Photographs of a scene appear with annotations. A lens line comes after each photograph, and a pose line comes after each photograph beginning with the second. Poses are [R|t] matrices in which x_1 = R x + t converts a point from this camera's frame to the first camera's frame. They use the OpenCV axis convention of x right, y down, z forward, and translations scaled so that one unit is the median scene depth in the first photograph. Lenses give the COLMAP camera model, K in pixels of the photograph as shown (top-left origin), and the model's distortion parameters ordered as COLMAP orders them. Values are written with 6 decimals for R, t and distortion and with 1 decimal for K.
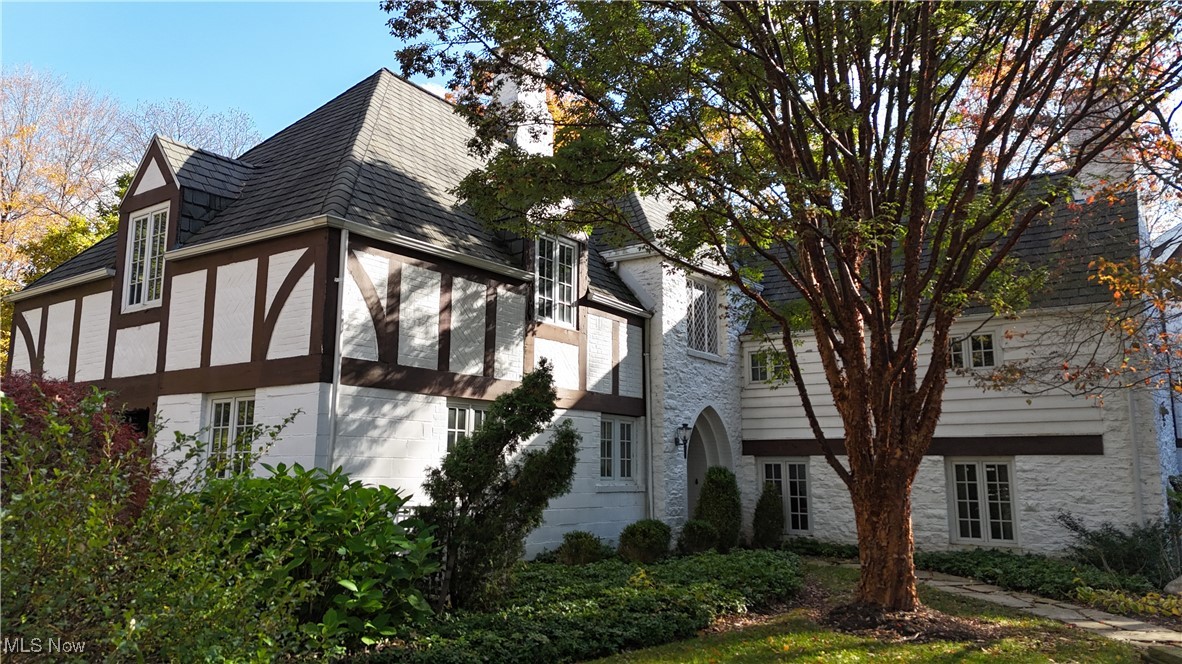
lens RADIAL K [[867.1, 0, 591.0], [0, 867.1, 332.0], [0, 0, 1]] dist [0.075942, -0.051574]
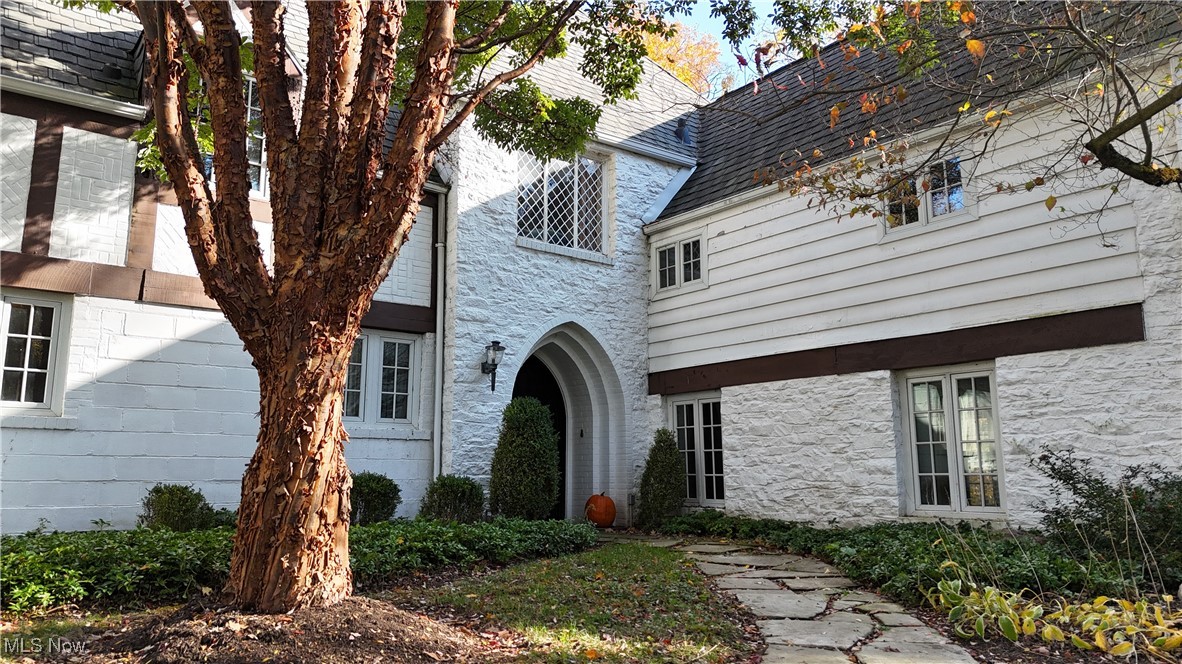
lens RADIAL K [[869.6, 0, 591.0], [0, 869.6, 332.0], [0, 0, 1]] dist [0.114171, -0.140197]
pose [[0.956725, -0.055864, -0.285580, 0.450301], [0.054063, 0.998437, -0.014192, 0.133900], [0.285926, -0.001862, 0.958250, 0.433308]]
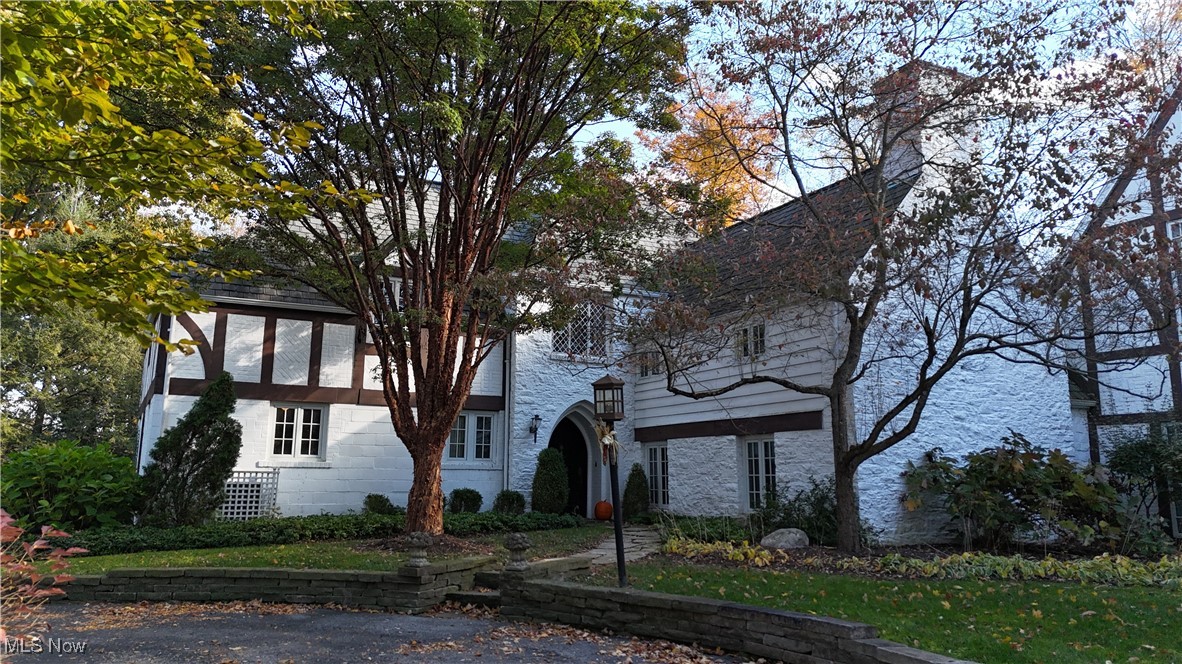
lens RADIAL K [[869.6, 0, 591.0], [0, 869.6, 332.0], [0, 0, 1]] dist [0.114171, -0.140197]
pose [[0.898263, -0.075131, -0.432988, 0.864212], [0.069230, 0.997167, -0.029405, 0.035120], [0.433970, -0.003563, 0.900920, -0.100450]]
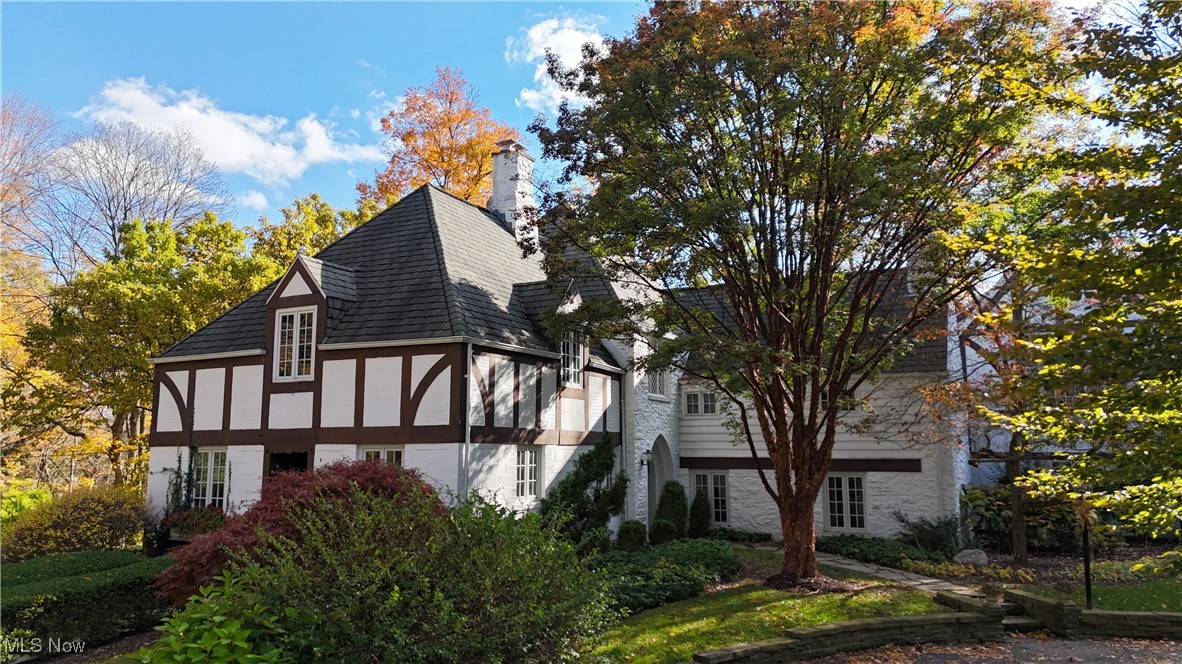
lens RADIAL K [[869.6, 0, 591.0], [0, 869.6, 332.0], [0, 0, 1]] dist [0.114171, -0.140197]
pose [[0.988157, 0.014923, 0.152718, -0.240335], [-0.019090, 0.999483, 0.025860, -0.142845], [-0.152253, -0.028470, 0.987931, -0.448031]]
